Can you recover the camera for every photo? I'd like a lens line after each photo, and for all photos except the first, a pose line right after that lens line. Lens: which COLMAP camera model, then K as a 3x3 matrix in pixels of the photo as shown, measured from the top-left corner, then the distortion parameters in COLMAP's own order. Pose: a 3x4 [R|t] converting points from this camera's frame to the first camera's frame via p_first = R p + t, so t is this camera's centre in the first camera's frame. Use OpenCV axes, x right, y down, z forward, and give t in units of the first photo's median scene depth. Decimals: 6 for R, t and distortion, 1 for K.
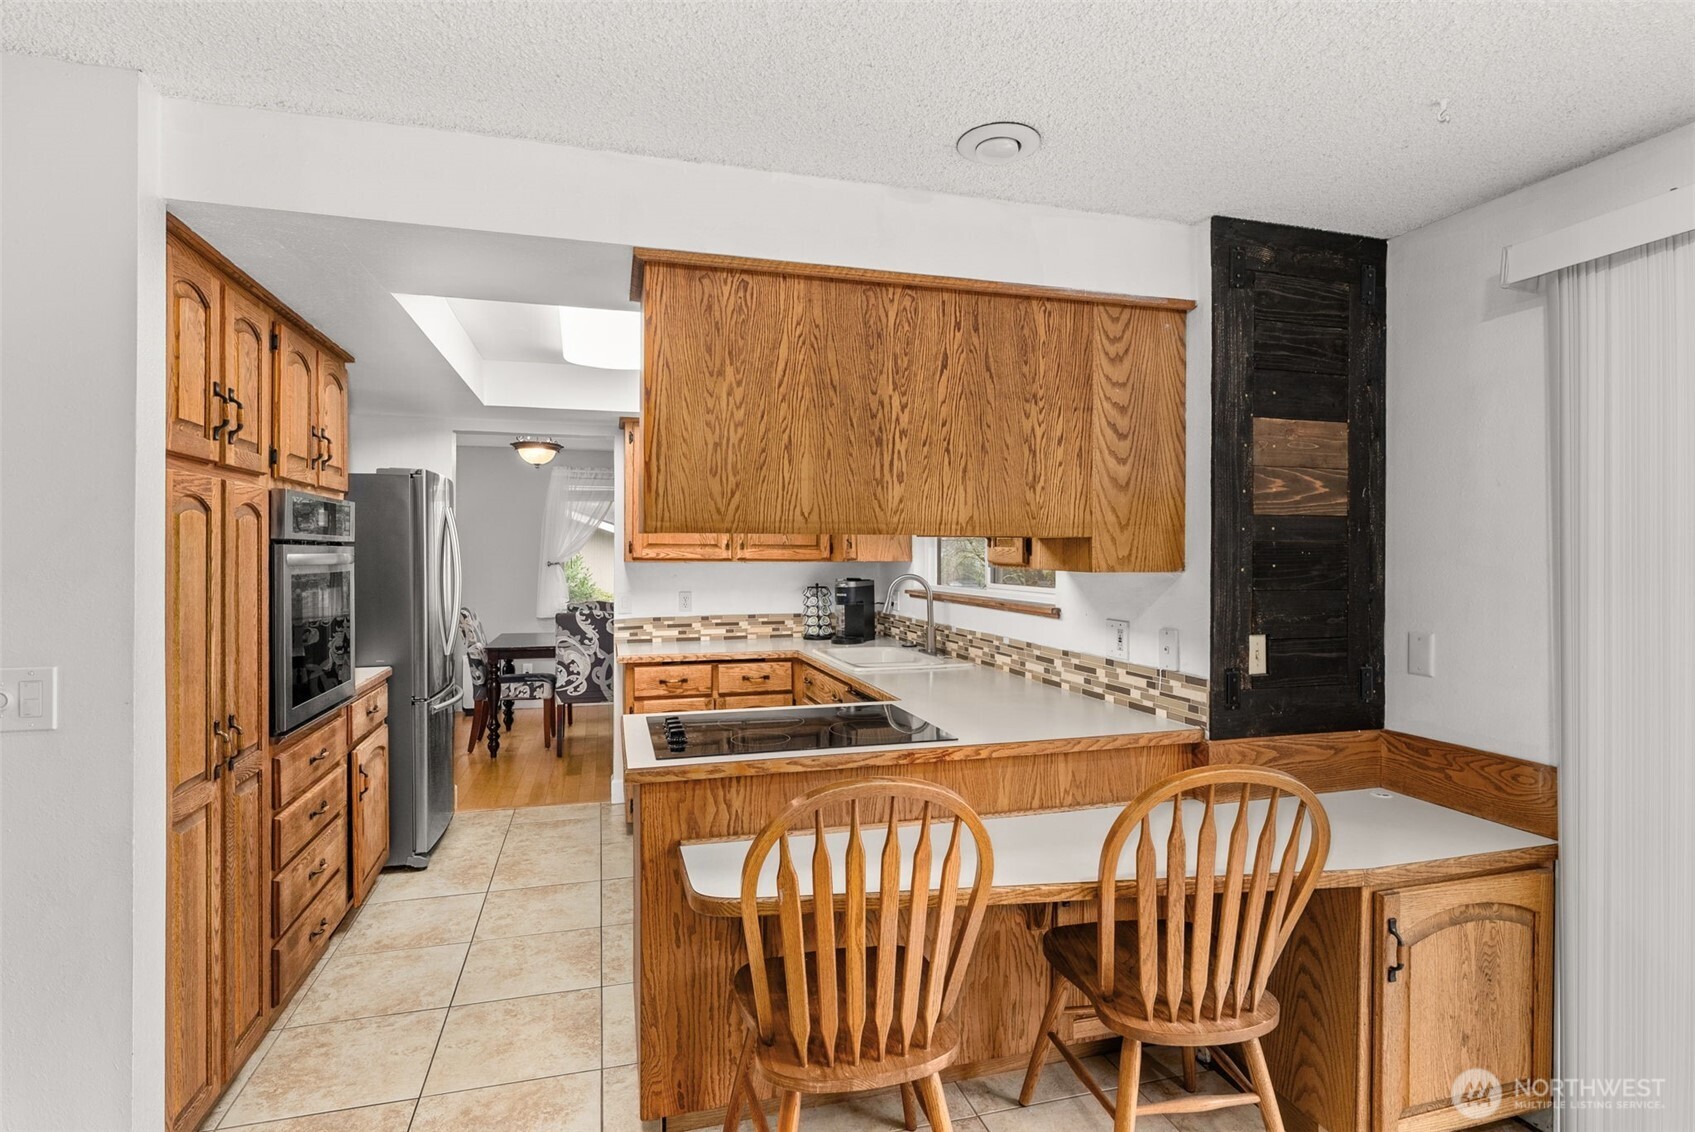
lens RADIAL K [[842.7, 0, 847.5], [0, 842.7, 566.0], [0, 0, 1]] dist [0.000252, 0.000193]
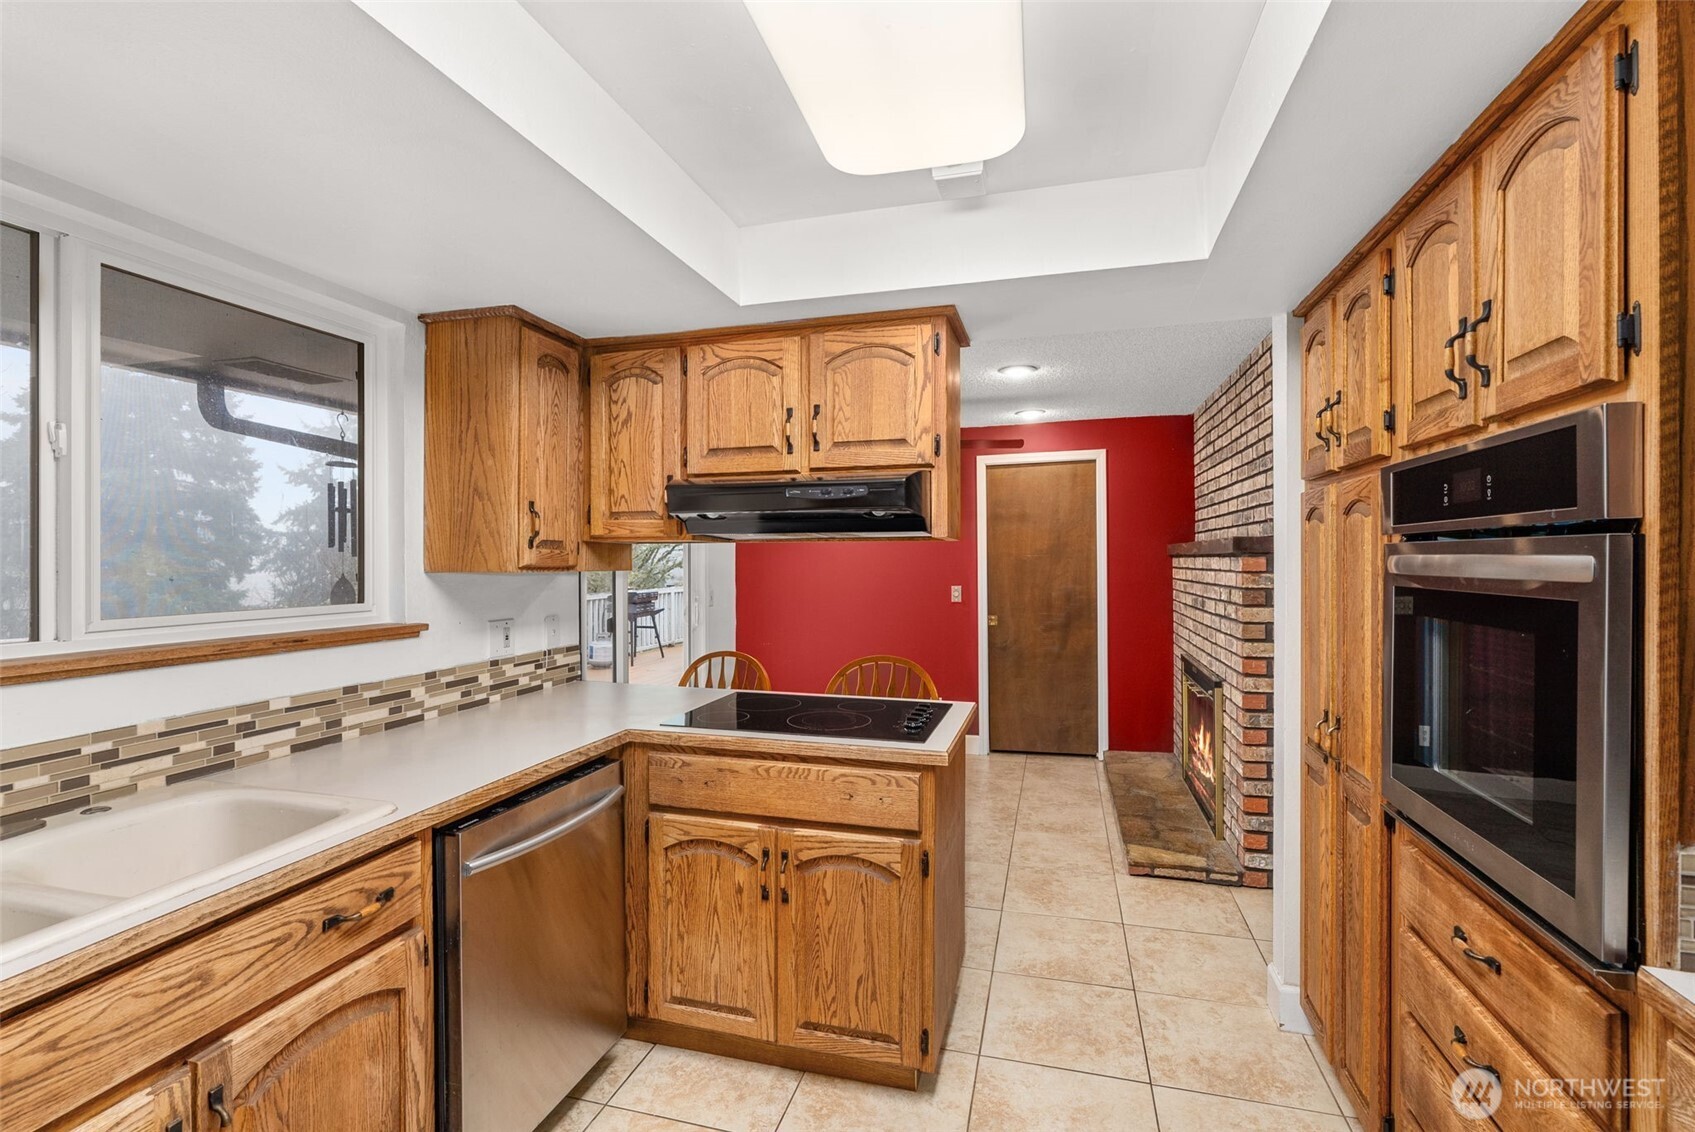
lens RADIAL K [[765.0, 0, 844.3], [0, 765.0, 557.0], [0, 0, 1]] dist [-0.000756, 0.000489]
pose [[-0.850598, -0.000315, 0.525817, -0.523424], [0.006178, 0.999925, 0.010593, -0.020871], [-0.525780, 0.012259, -0.850532, 1.525681]]
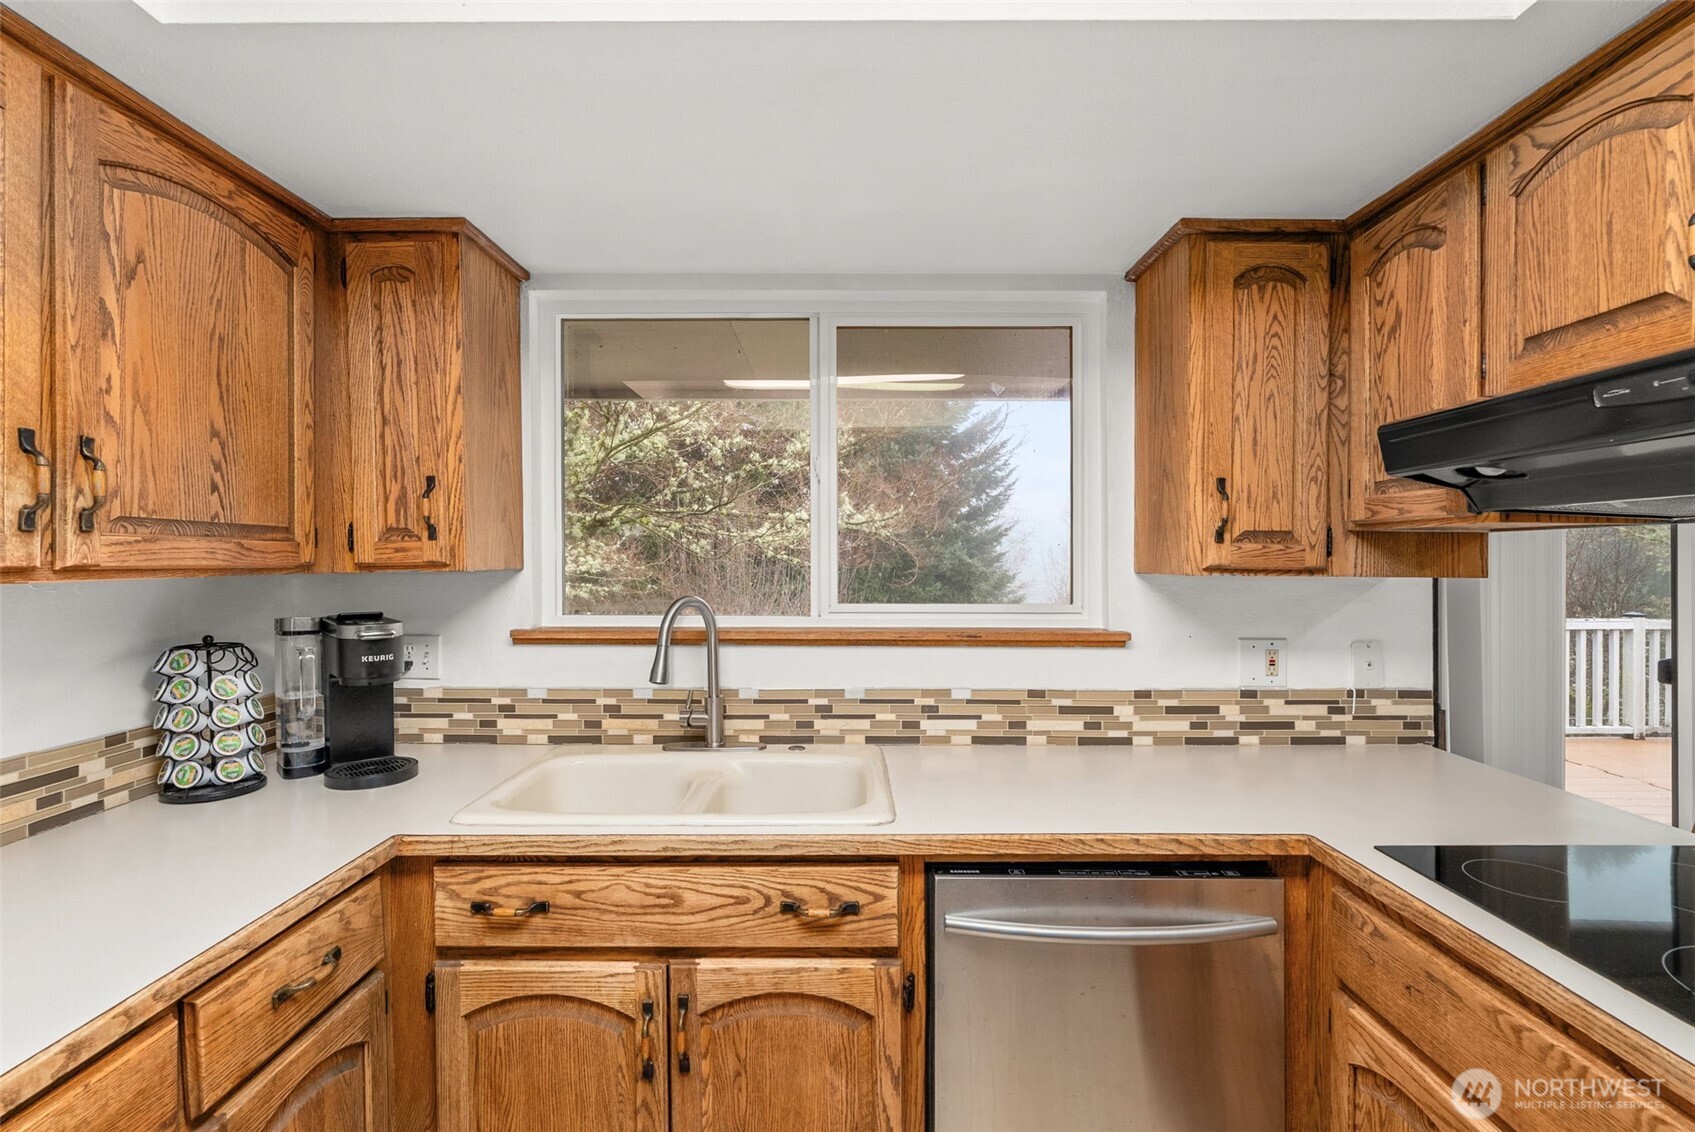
lens RADIAL K [[781.8, 0, 843.4], [0, 781.8, 562.6], [0, 0, 1]] dist [-0.004662, 0.000933]
pose [[0.281561, -0.006287, 0.959523, -0.474939], [0.011896, 0.999925, 0.003061, -0.013503], [-0.959469, 0.010553, 0.281615, 1.127091]]
